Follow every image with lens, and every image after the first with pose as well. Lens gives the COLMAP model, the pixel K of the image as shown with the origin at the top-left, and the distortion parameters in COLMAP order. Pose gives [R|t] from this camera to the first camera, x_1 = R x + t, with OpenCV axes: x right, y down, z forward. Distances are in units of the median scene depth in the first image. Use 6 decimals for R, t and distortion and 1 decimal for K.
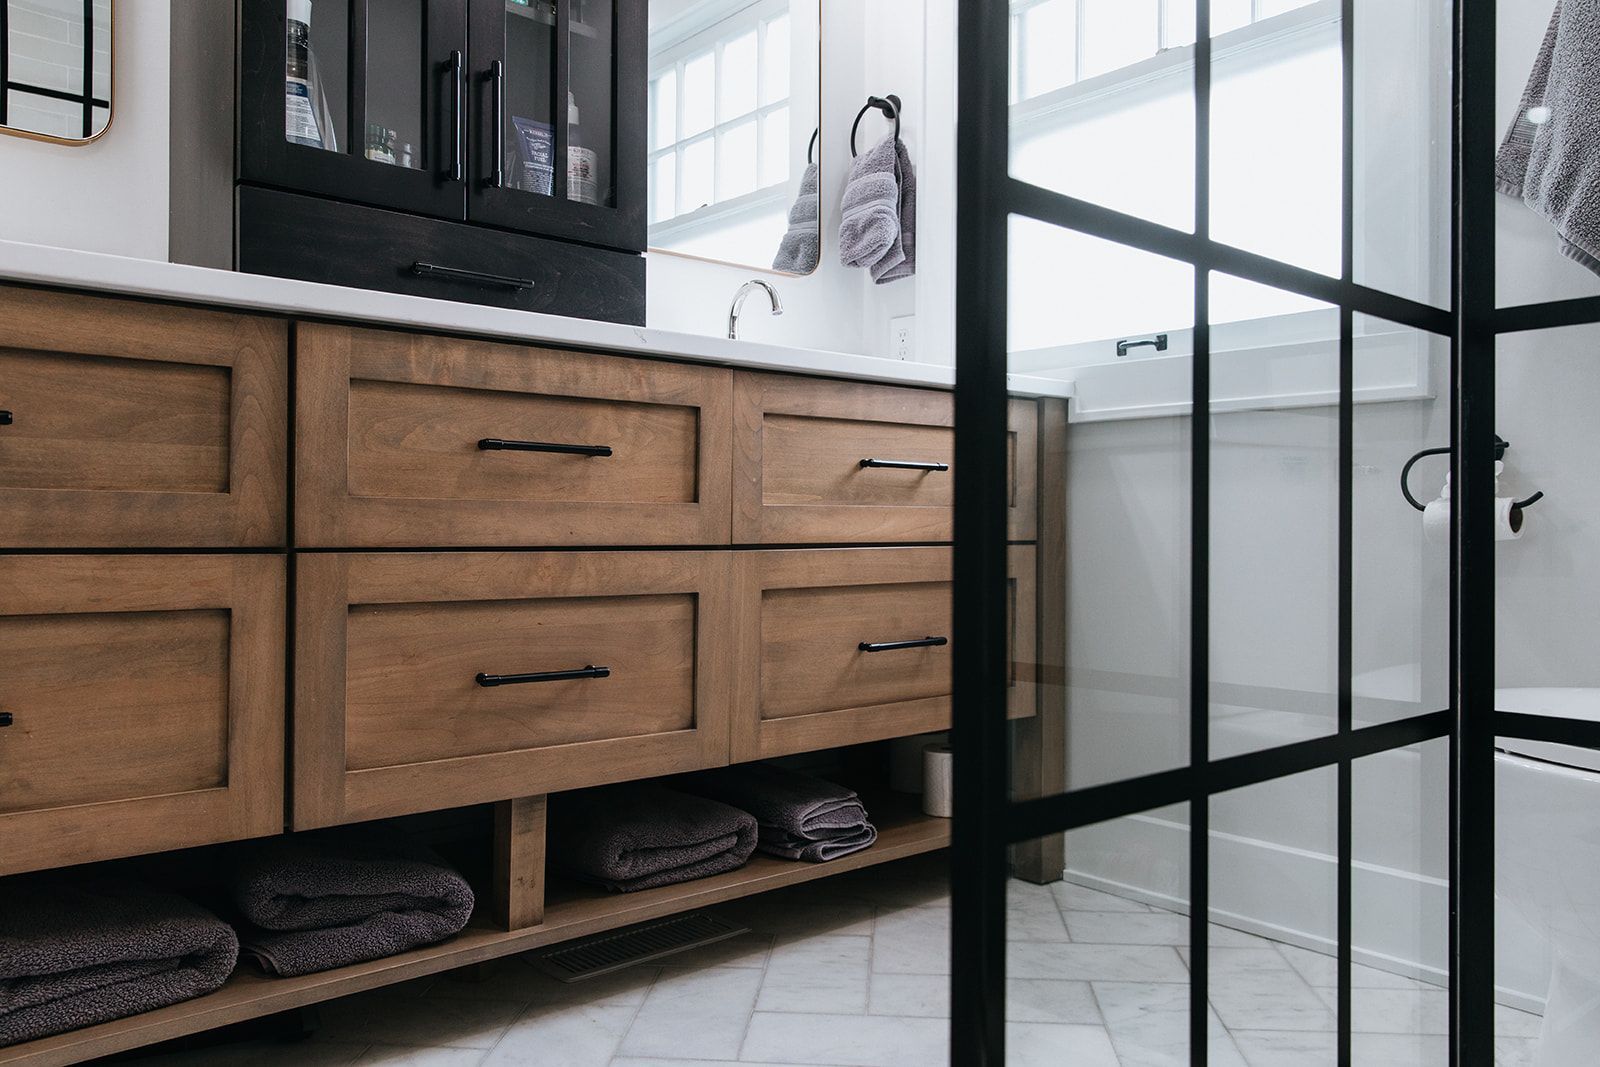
lens RADIAL K [[1206.5, 0, 797.6], [0, 1206.5, 532.5], [0, 0, 1]] dist [0.010988, -0.008084]
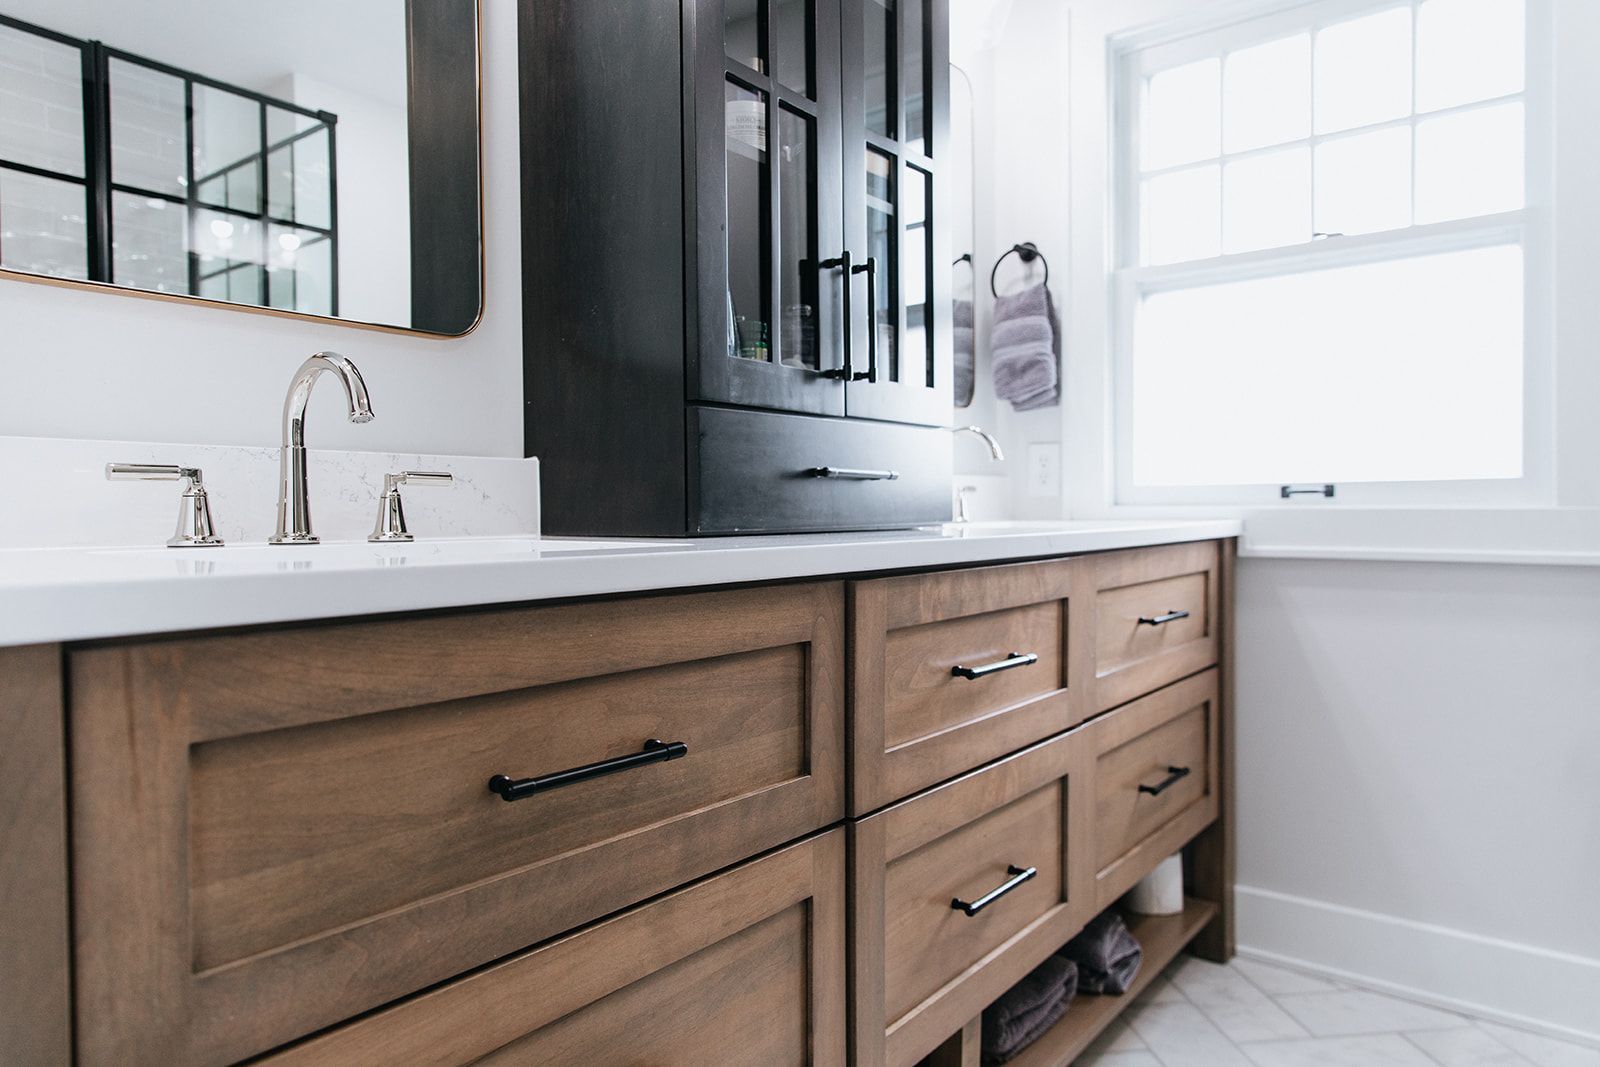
lens RADIAL K [[1040.2, 0, 811.9], [0, 1040.2, 530.6], [0, 0, 1]] dist [0.003887, 0.001958]
pose [[0.978730, -0.017705, 0.204385, -0.489965], [0.014364, 0.999738, 0.017822, -0.183702], [-0.204647, -0.014508, 0.978728, 0.165178]]
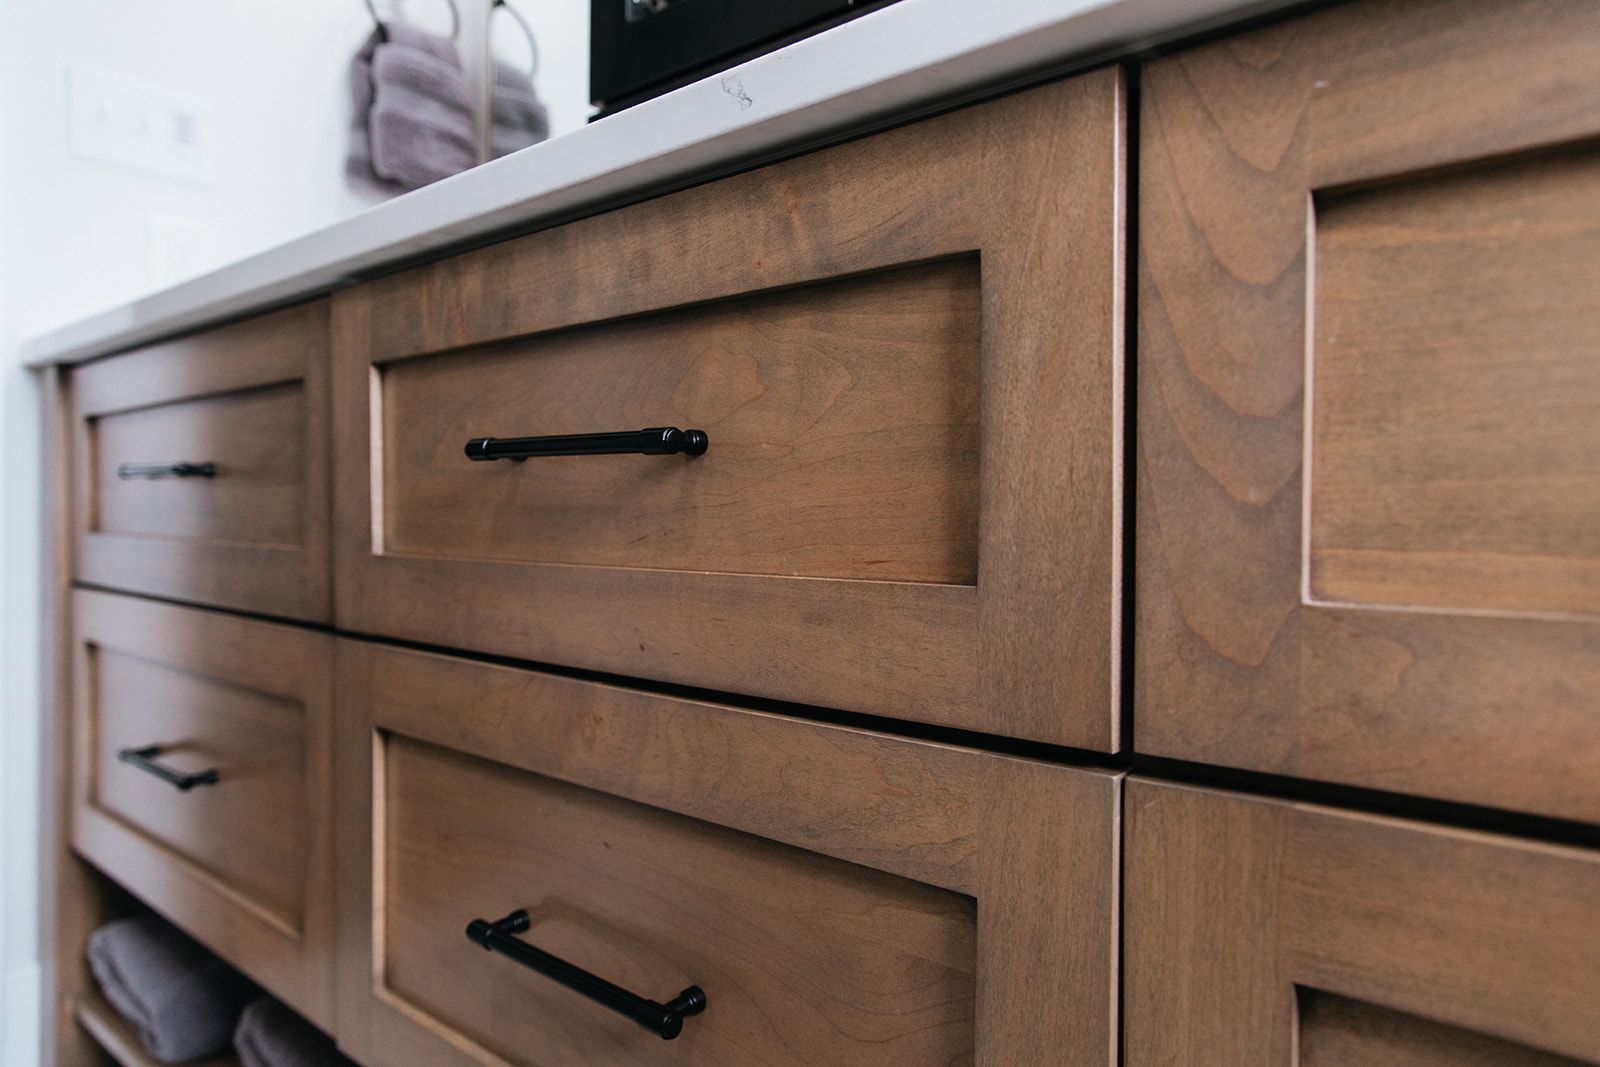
lens RADIAL K [[1040.2, 0, 790.9], [0, 1040.2, 532.5], [0, 0, 1]] dist [0.003887, 0.001958]
pose [[0.144807, 0.011282, -0.989396, 0.158176], [-0.009587, 0.999904, 0.009999, -0.039854], [0.989414, 0.008037, 0.144901, 0.934636]]
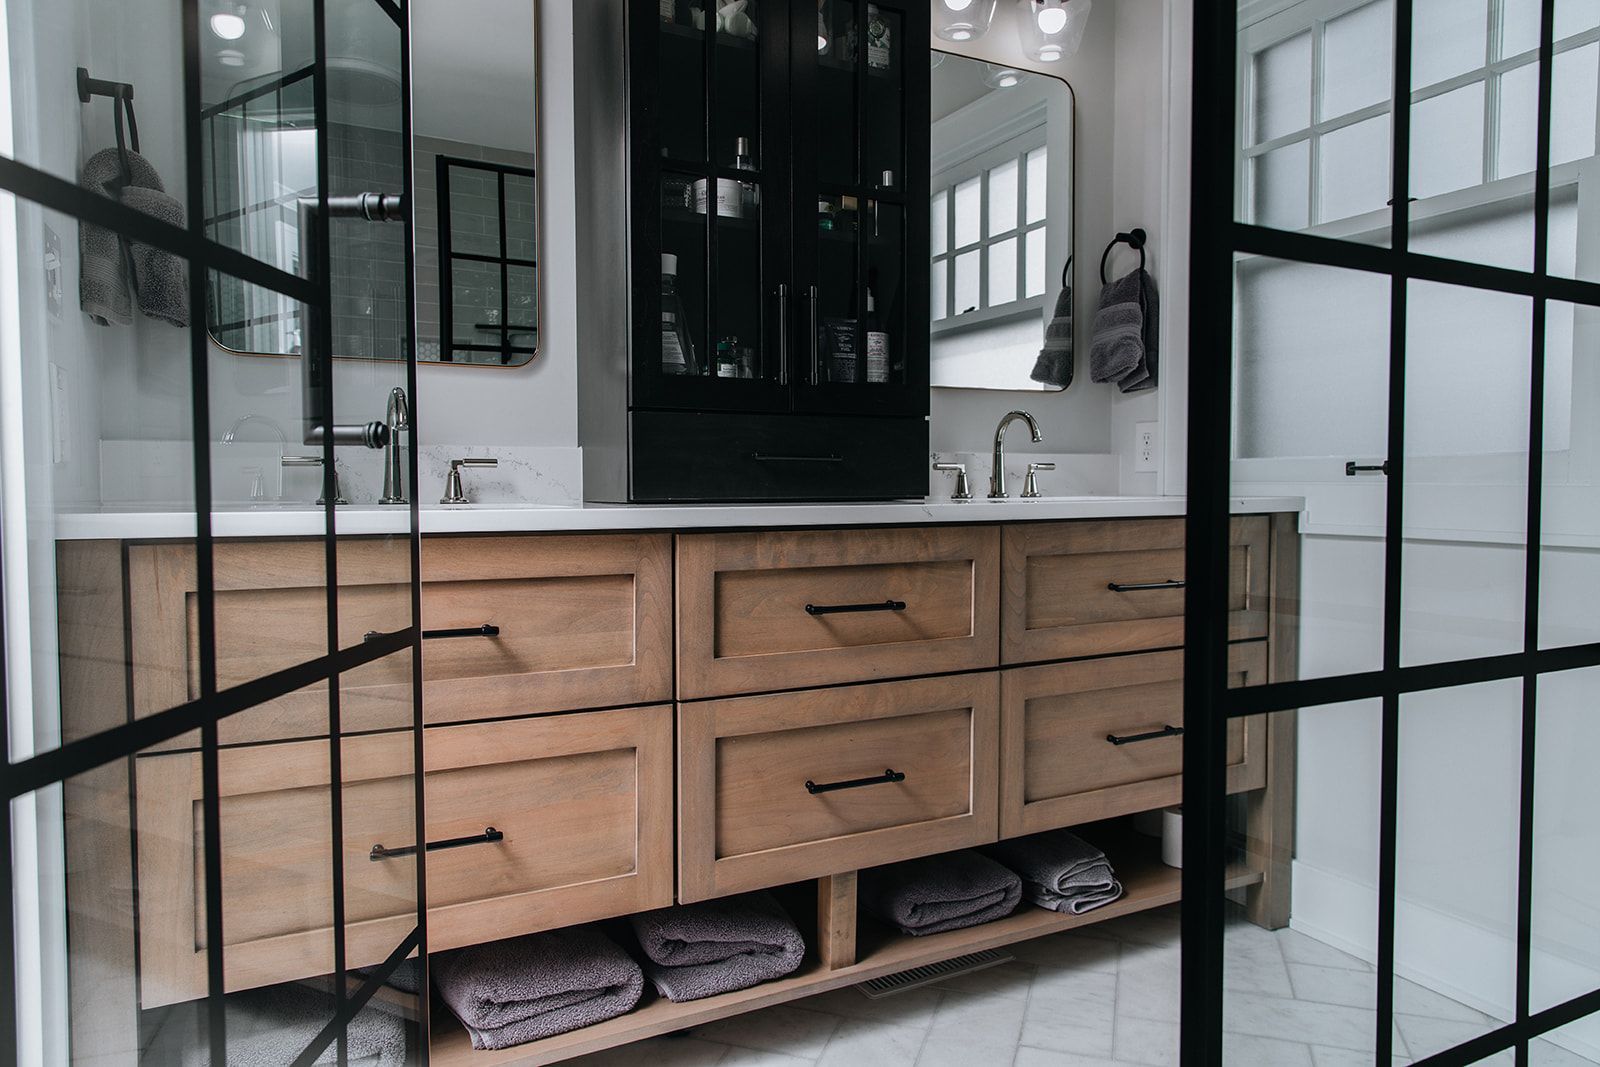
lens RADIAL K [[1040.2, 0, 797.9], [0, 1040.2, 532.4], [0, 0, 1]] dist [0.003887, 0.001958]
pose [[0.972465, 0.001865, -0.233040, -0.008439], [0.007839, 0.999140, 0.040707, -0.179352], [0.232916, -0.041413, 0.971615, -0.083653]]
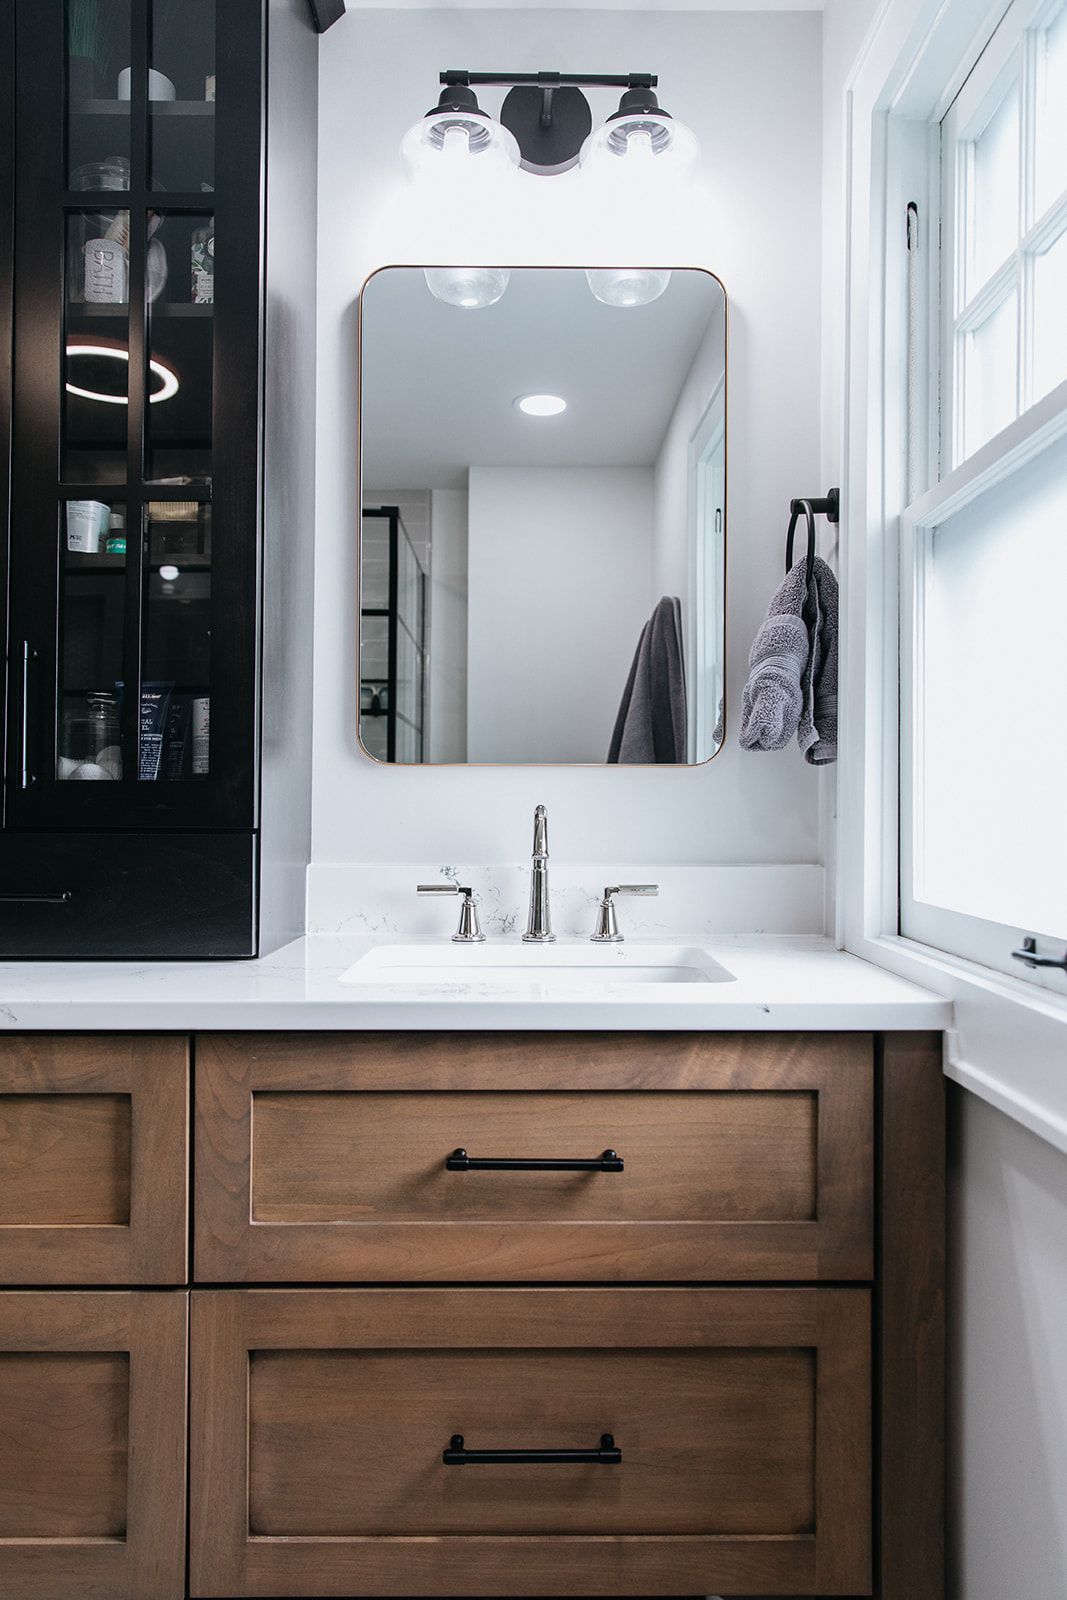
lens RADIAL K [[1040.2, 0, 534.7], [0, 1040.2, 805.4], [0, 0, 1]] dist [0.003887, 0.001958]
pose [[0.762017, -0.003818, -0.647546, 0.513072], [-0.004573, 0.999926, -0.011277, -0.273875], [0.647541, 0.011554, 0.761943, 0.690794]]
